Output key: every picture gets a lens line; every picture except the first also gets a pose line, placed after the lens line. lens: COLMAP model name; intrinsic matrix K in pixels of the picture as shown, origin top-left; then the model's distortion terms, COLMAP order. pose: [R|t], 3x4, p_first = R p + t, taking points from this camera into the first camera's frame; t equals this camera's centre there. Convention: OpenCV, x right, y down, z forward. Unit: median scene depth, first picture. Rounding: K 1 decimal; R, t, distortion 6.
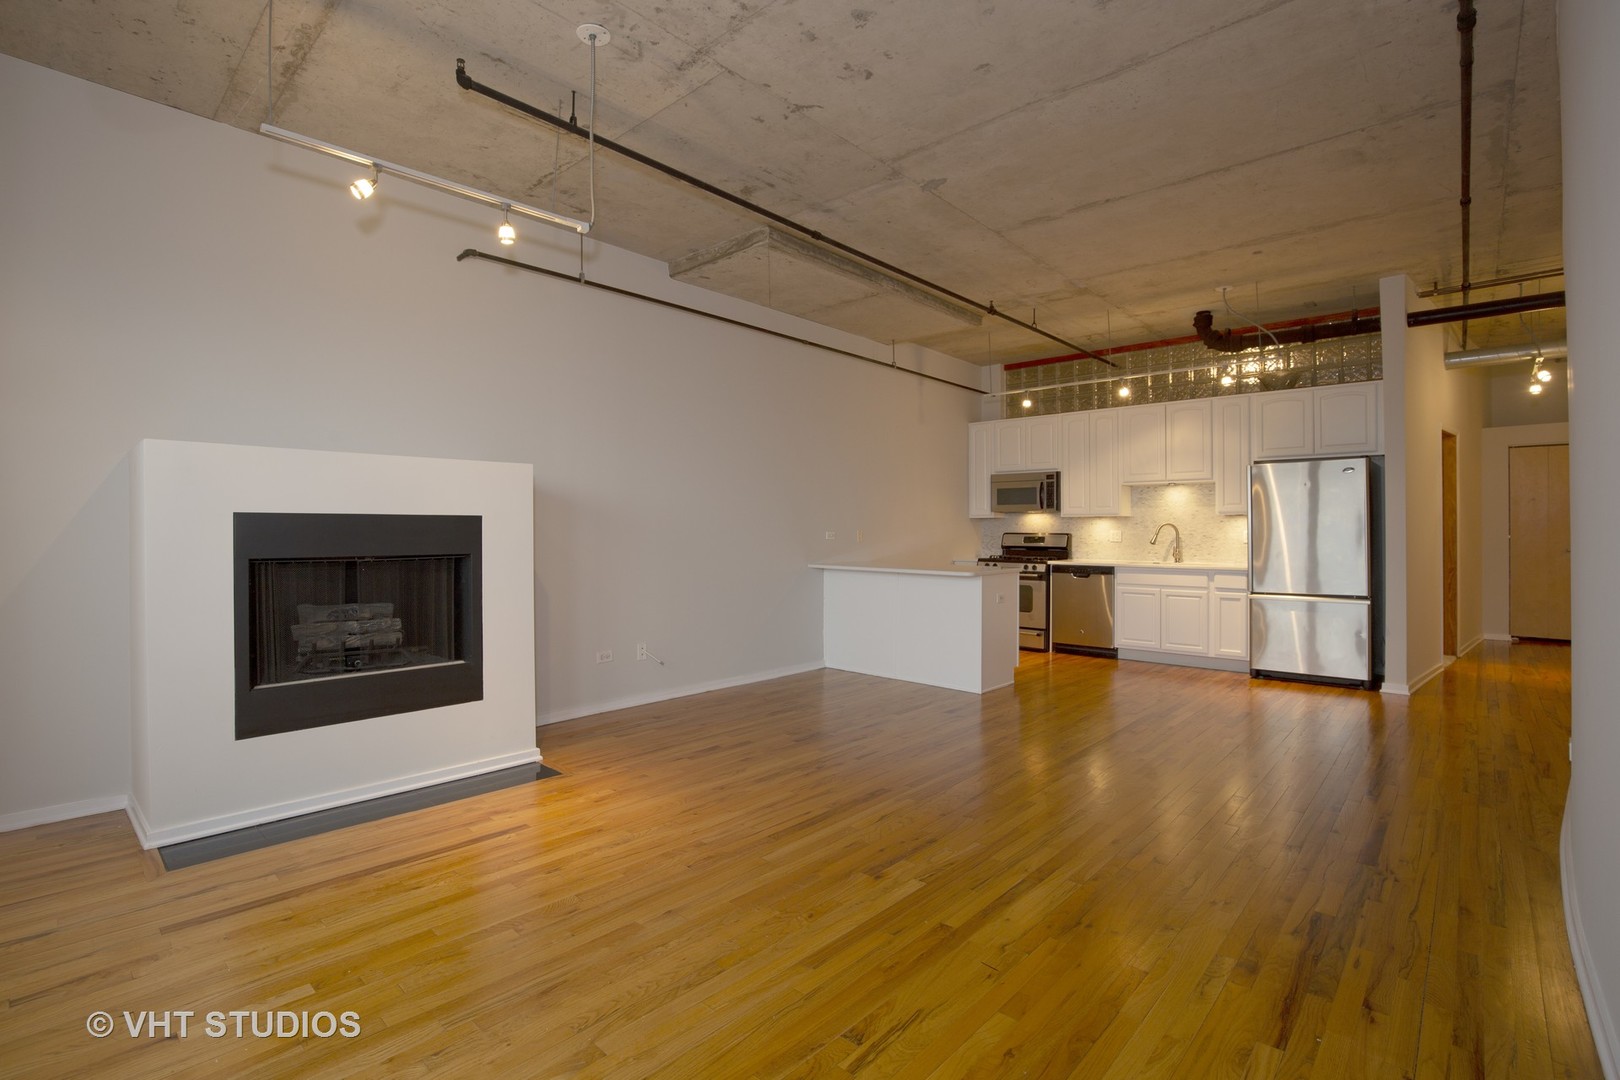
lens RADIAL K [[732.3, 0, 829.3], [0, 732.3, 533.6], [0, 0, 1]] dist [0.010307, -0.003000]
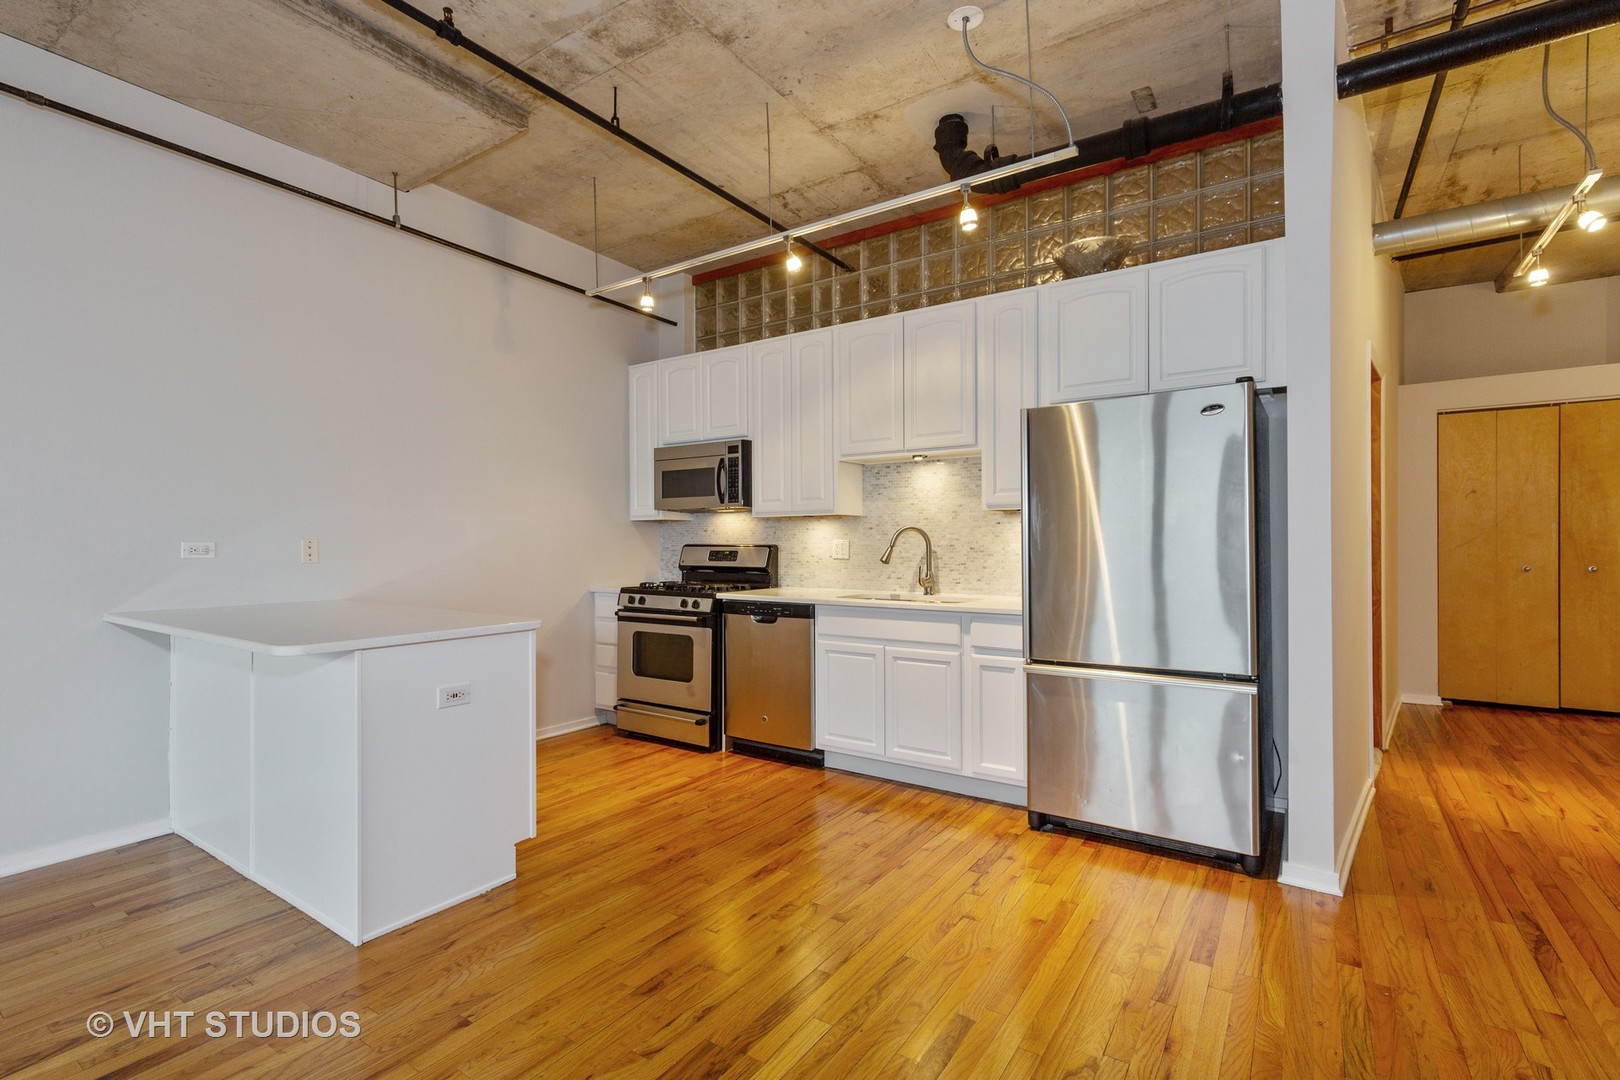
lens RADIAL K [[732.3, 0, 786.8], [0, 732.3, 548.4], [0, 0, 1]] dist [0.010307, -0.003000]
pose [[0.995661, -0.000808, 0.093051, 0.304681], [0.001150, 0.999993, -0.003616, 0.005198], [-0.093047, 0.003708, 0.995655, 0.434745]]
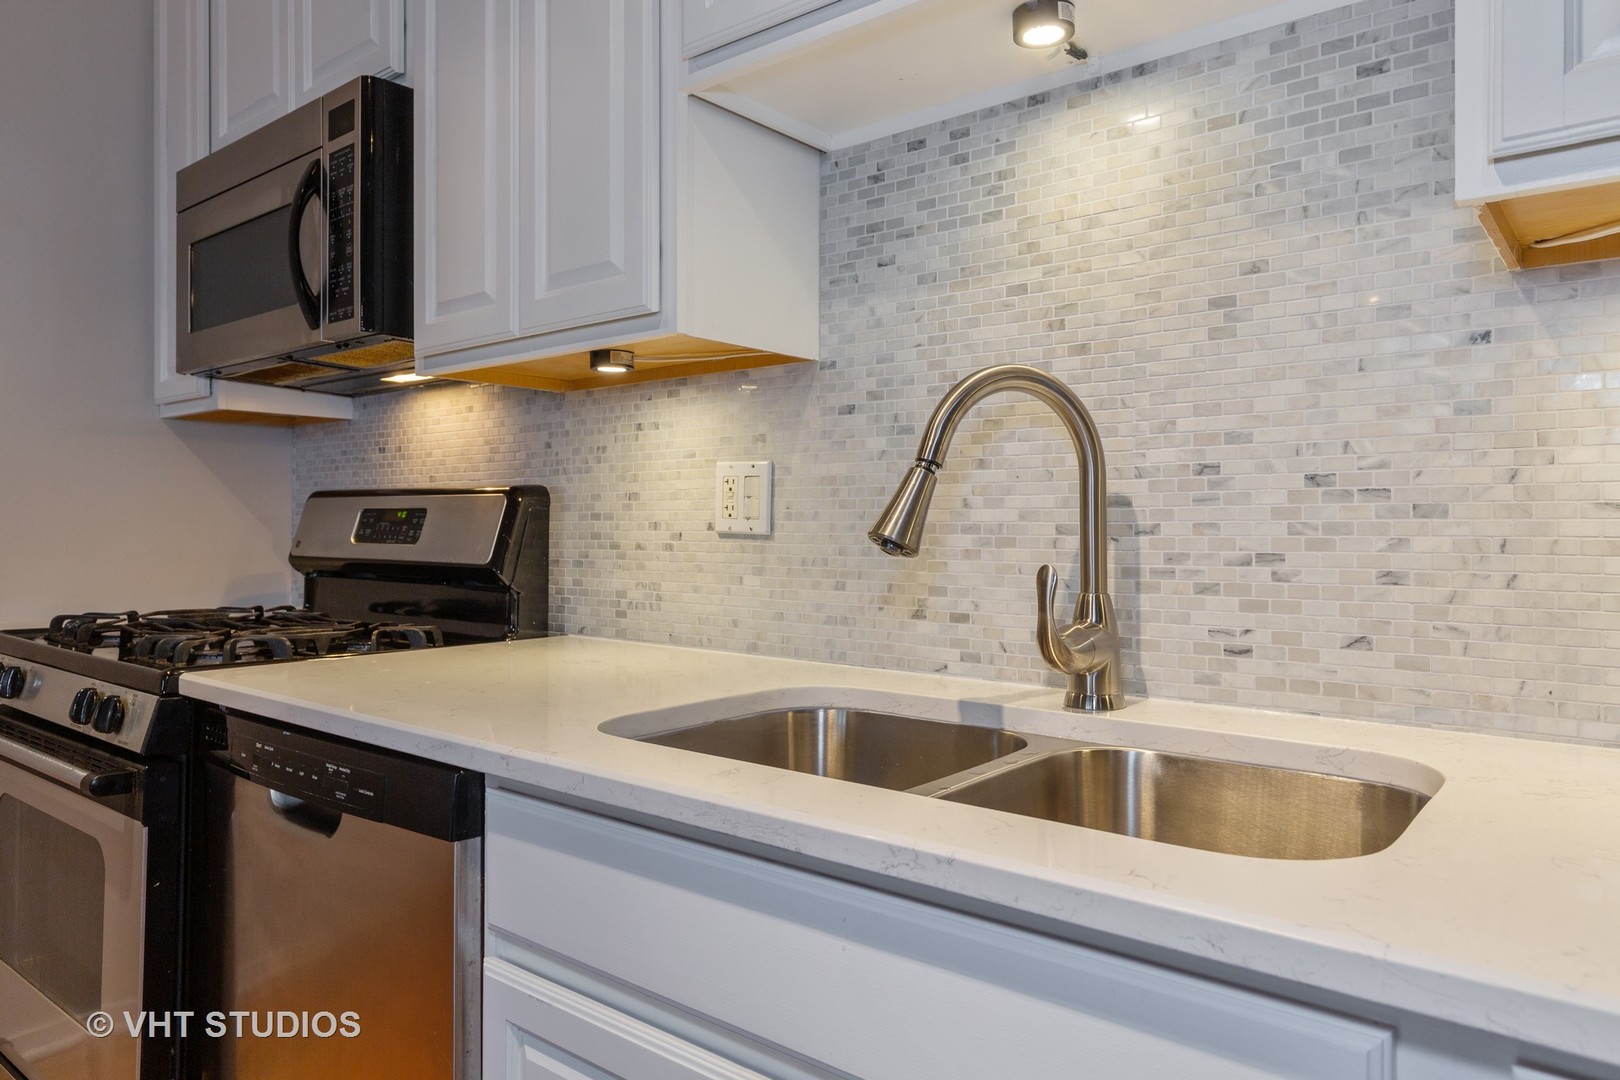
lens RADIAL K [[1055.7, 0, 802.5], [0, 1055.7, 530.7], [0, 0, 1]] dist [0.003920, -0.000013]
pose [[0.999588, 0.006207, 0.028022, 0.413791], [-0.005985, 0.999950, -0.008017, 0.012707], [-0.028070, 0.007846, 0.999575, 0.814629]]
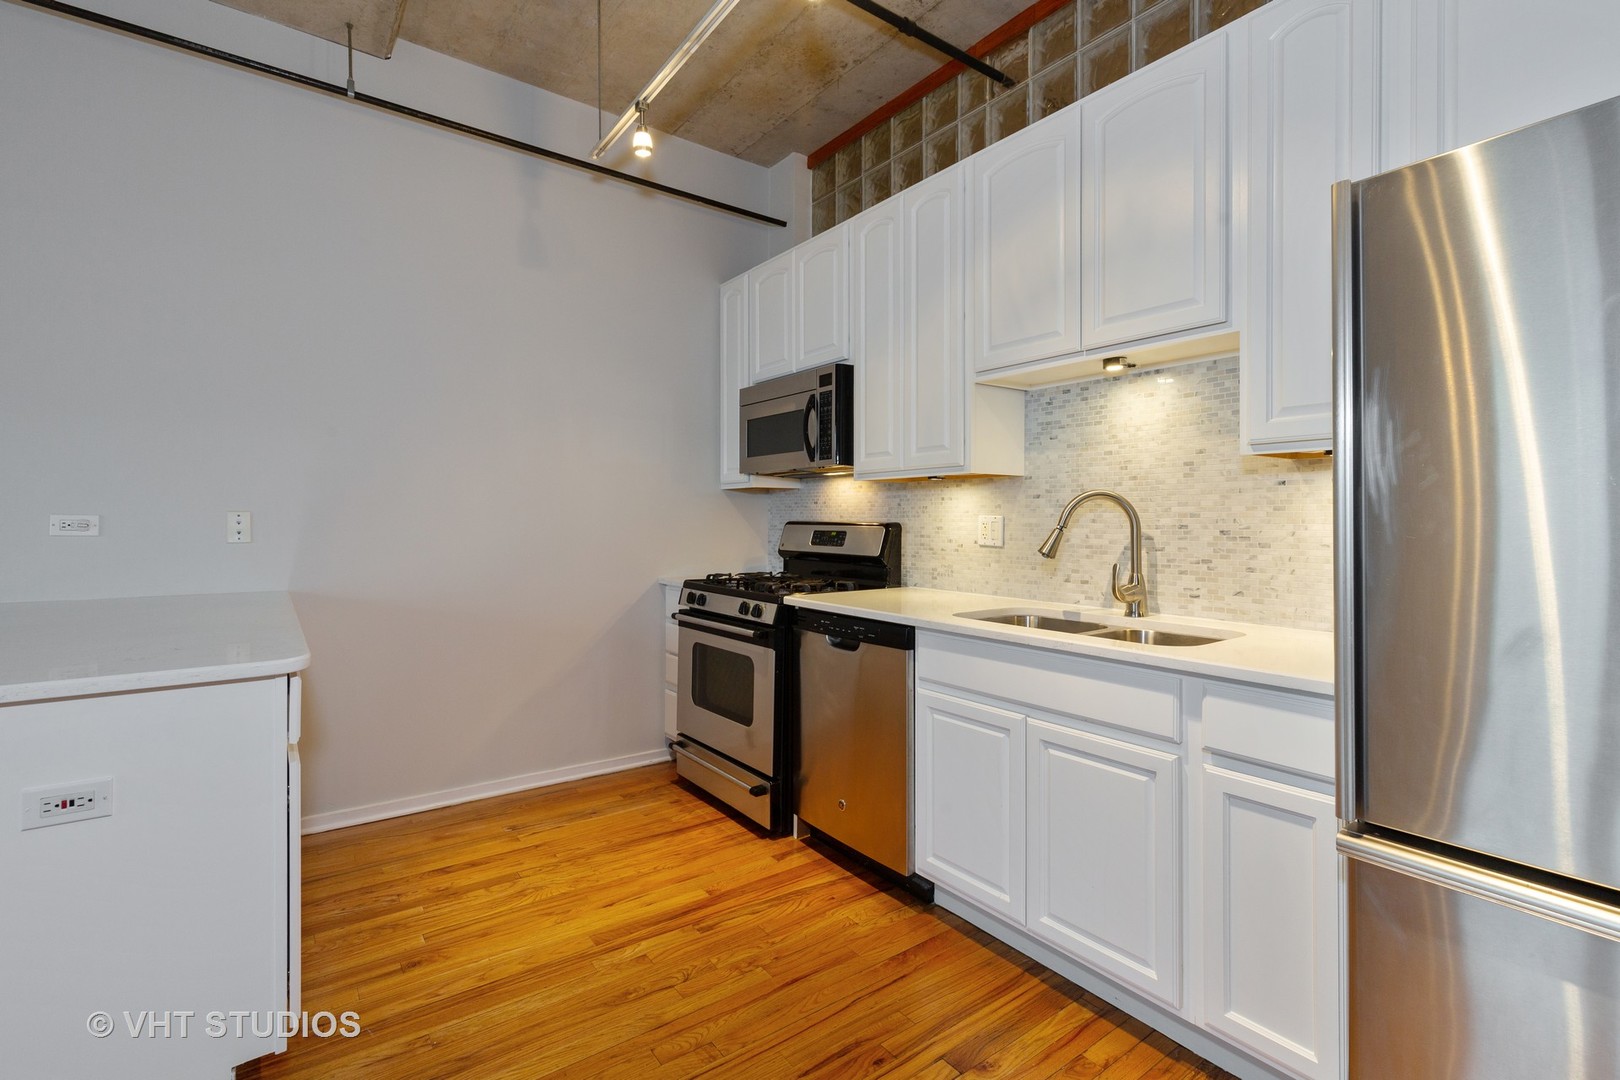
lens RADIAL K [[732.3, 0, 795.7], [0, 732.3, 521.7], [0, 0, 1]] dist [0.010307, -0.003000]
pose [[0.972548, 0.005544, -0.232638, 0.397167], [-0.007415, 0.999947, -0.007170, 0.002604], [0.232586, 0.008698, 0.972537, 0.647822]]
